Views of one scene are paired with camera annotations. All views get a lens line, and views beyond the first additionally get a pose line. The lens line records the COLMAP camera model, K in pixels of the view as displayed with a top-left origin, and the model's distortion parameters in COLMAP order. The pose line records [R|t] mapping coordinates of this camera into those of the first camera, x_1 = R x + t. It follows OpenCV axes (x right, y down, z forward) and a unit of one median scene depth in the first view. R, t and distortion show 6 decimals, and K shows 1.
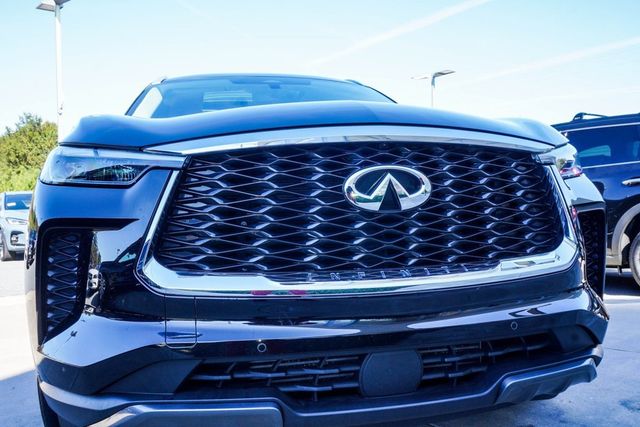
lens RADIAL K [[573.2, 0, 320.3], [0, 573.2, 214.8], [0, 0, 1]] dist [-0.048165, 0.032623]
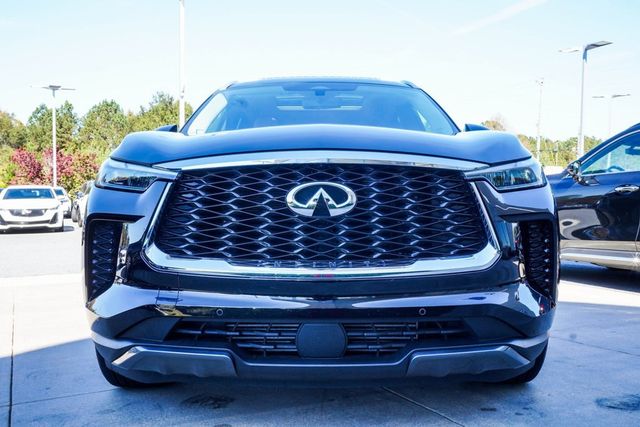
lens RADIAL K [[622.4, 0, 320.2], [0, 622.4, 213.0], [0, 0, 1]] dist [-0.016692, 0.000000]
pose [[0.973583, 0.035606, -0.225542, 0.425049], [-0.030575, 0.999200, 0.025762, -0.050153], [0.226279, -0.018185, 0.973893, -0.376316]]
